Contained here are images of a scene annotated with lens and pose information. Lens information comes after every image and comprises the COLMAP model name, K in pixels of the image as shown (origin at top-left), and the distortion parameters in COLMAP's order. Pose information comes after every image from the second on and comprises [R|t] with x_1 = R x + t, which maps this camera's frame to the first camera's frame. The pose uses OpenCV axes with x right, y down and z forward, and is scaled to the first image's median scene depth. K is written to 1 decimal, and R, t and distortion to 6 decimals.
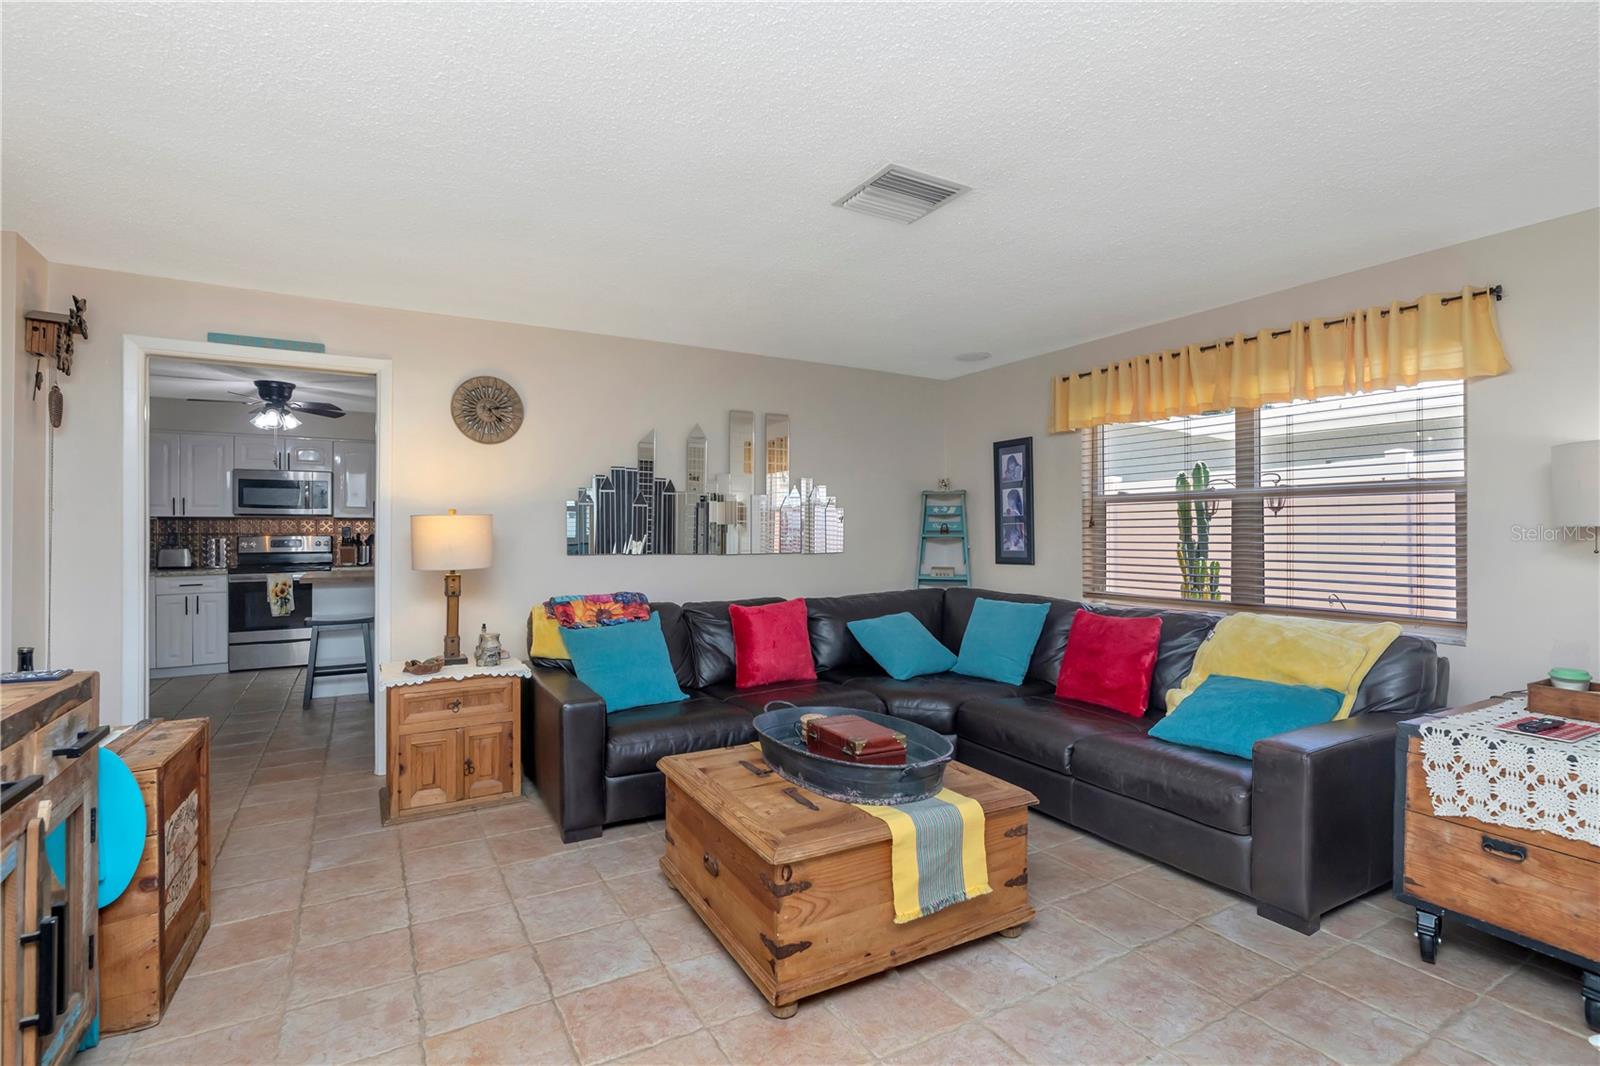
lens RADIAL K [[733.7, 0, 796.7], [0, 733.7, 532.1], [0, 0, 1]] dist [0.001259, 0.000590]
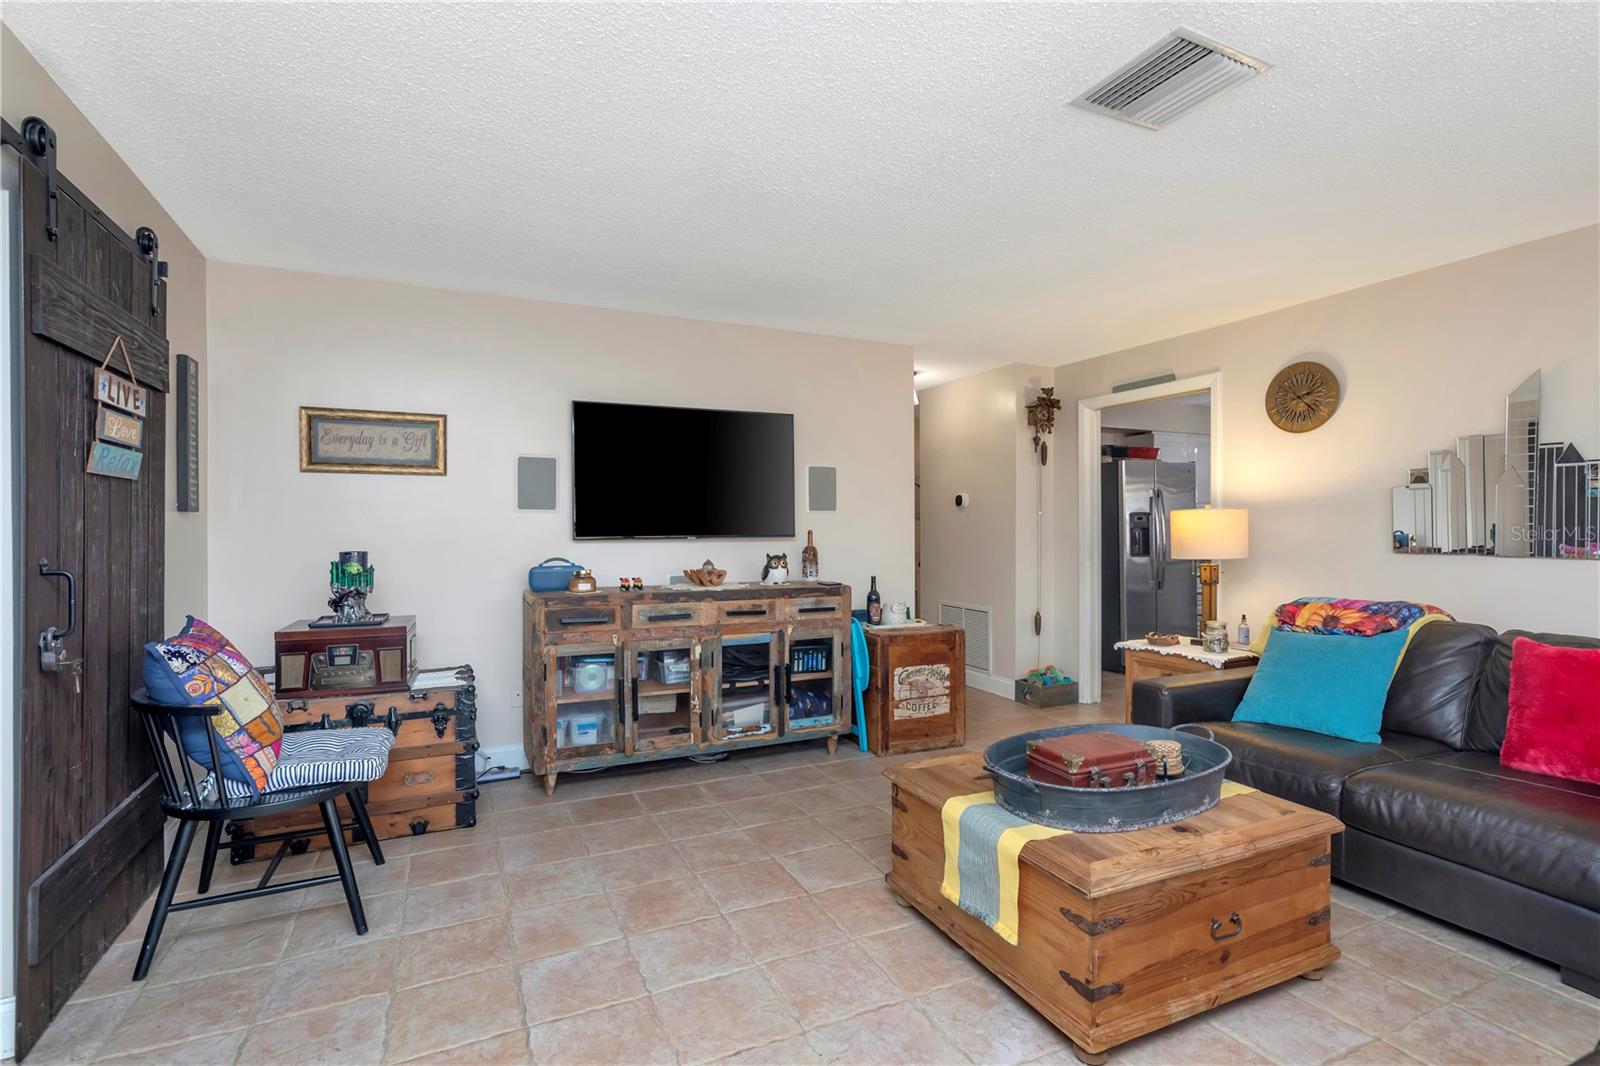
lens RADIAL K [[733.7, 0, 795.3], [0, 733.7, 528.9], [0, 0, 1]] dist [0.001259, 0.000590]
pose [[-0.058107, -0.001004, -0.998310, 0.829734], [0.003396, 0.999994, -0.001204, 0.004777], [0.998305, -0.003461, -0.058103, 0.586159]]
